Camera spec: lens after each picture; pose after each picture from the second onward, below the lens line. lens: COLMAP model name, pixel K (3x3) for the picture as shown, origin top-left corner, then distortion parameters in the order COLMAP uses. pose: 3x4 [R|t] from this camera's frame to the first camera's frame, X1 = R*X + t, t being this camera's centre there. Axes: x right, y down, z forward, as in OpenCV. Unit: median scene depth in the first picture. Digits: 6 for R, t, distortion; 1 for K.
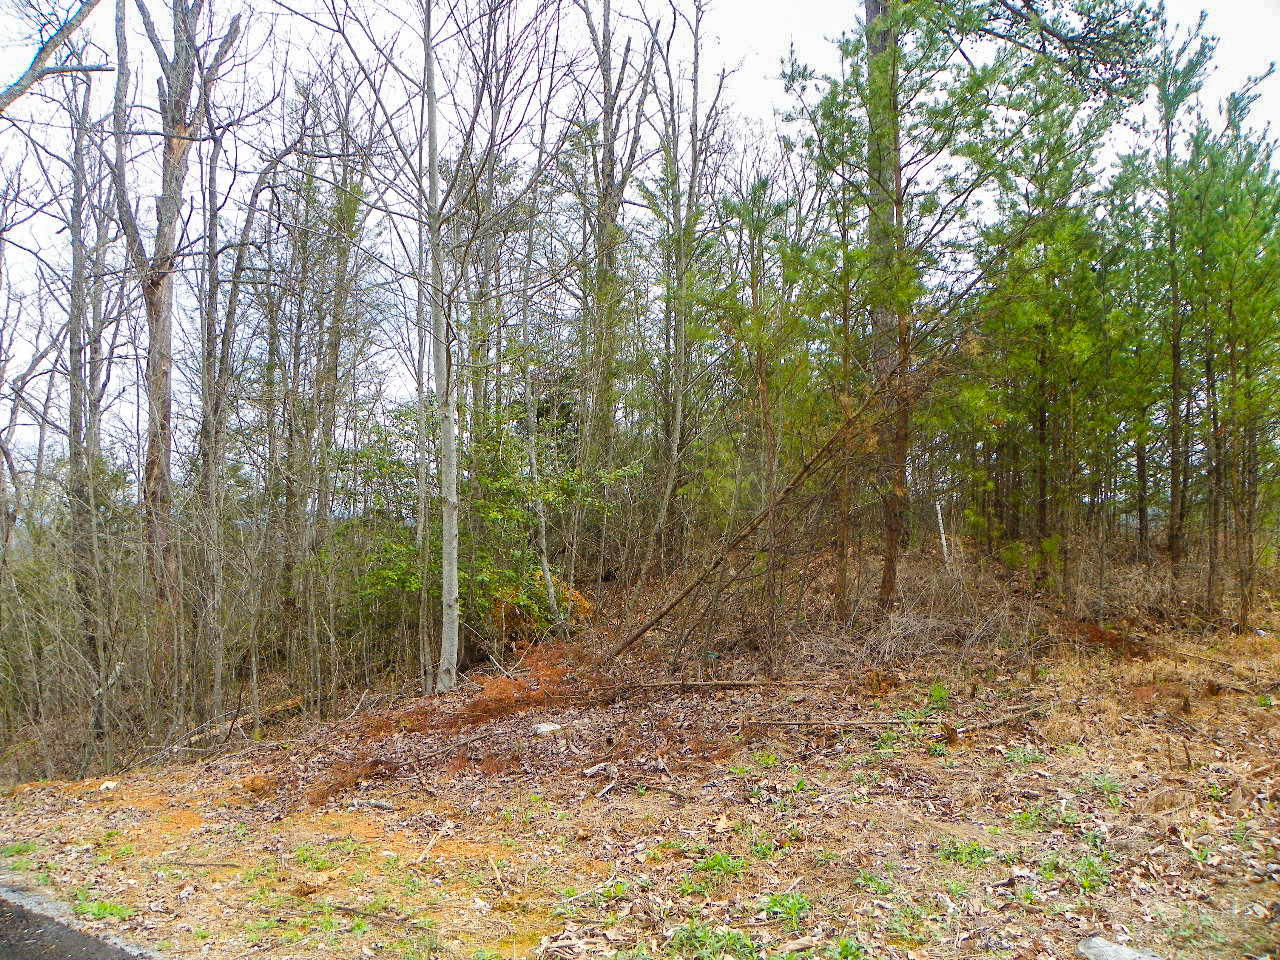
lens RADIAL K [[968.0, 0, 637.7], [0, 968.0, 474.0], [0, 0, 1]] dist [-0.162147, 0.105844]
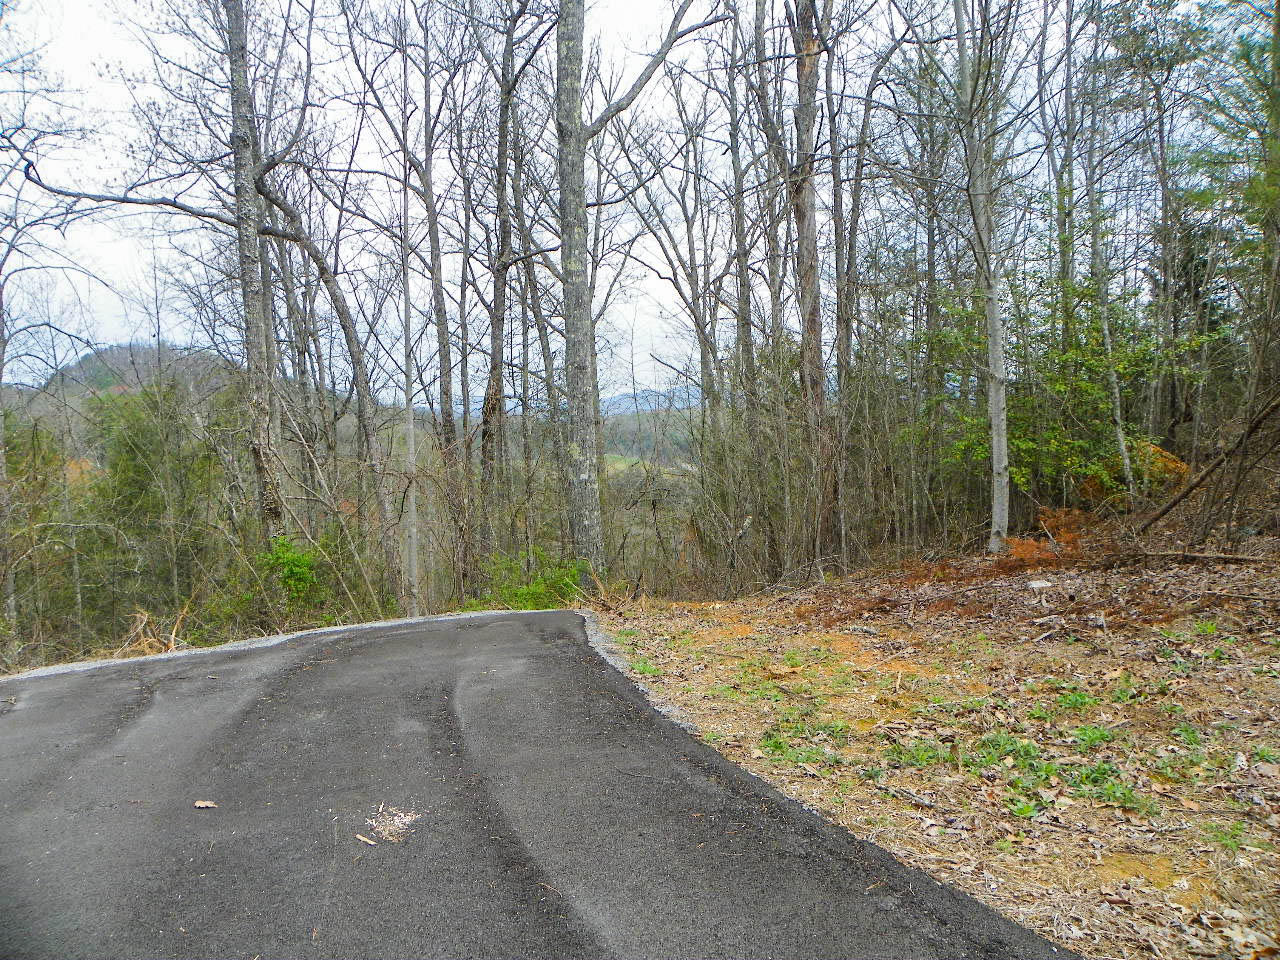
lens RADIAL K [[968.0, 0, 637.7], [0, 968.0, 474.0], [0, 0, 1]] dist [-0.162147, 0.105844]
pose [[0.761825, 0.026791, -0.647228, 0.096862], [0.060380, 0.991858, 0.112127, -0.003219], [0.644962, -0.124501, 0.754005, -0.035707]]
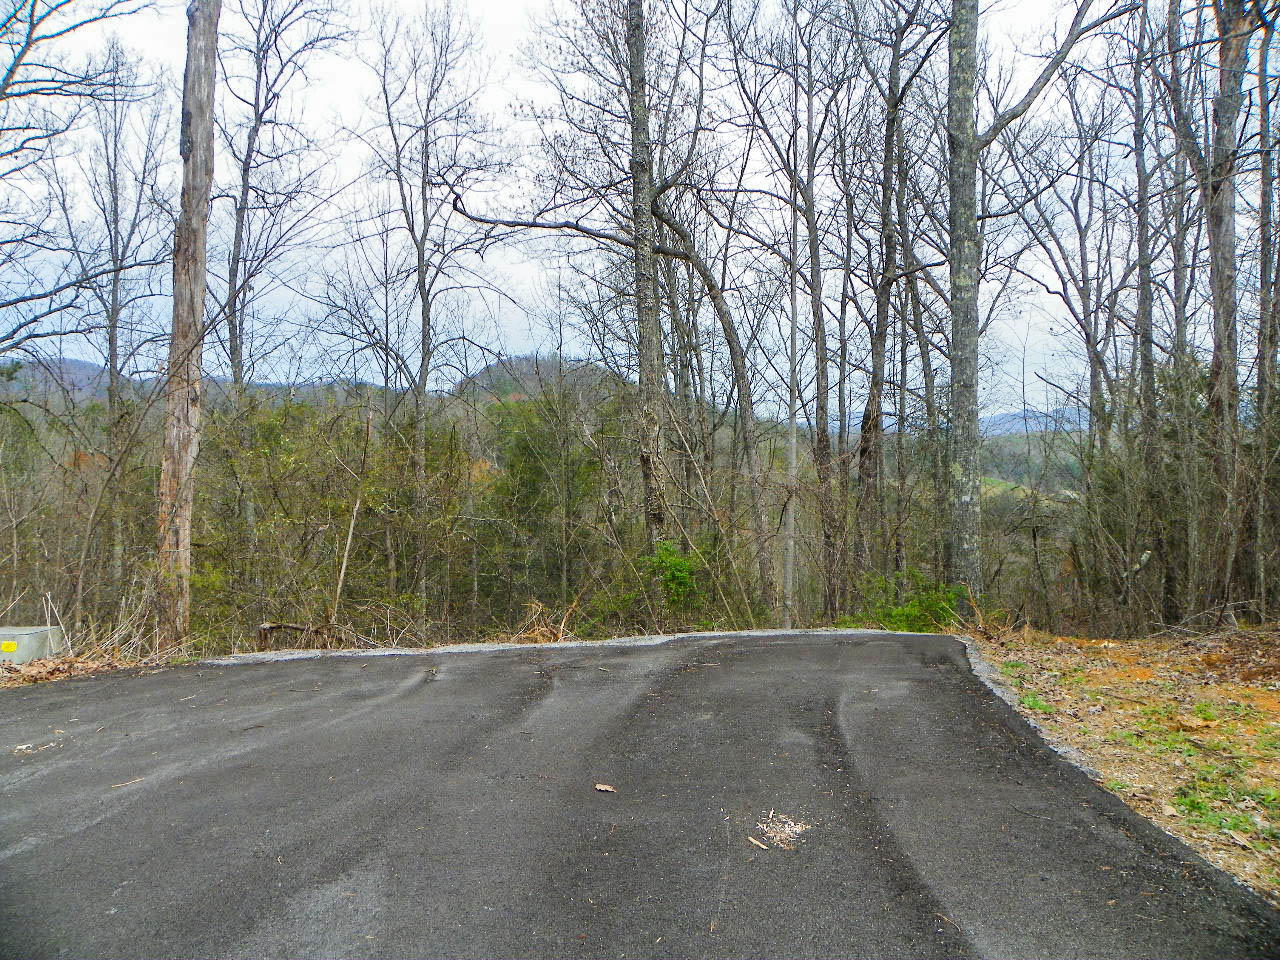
lens RADIAL K [[968.0, 0, 637.7], [0, 968.0, 474.0], [0, 0, 1]] dist [-0.162147, 0.105844]
pose [[0.466754, 0.043093, -0.883337, 0.091889], [0.050033, 0.995926, 0.075023, -0.003722], [0.882971, -0.079213, 0.462696, -0.043611]]
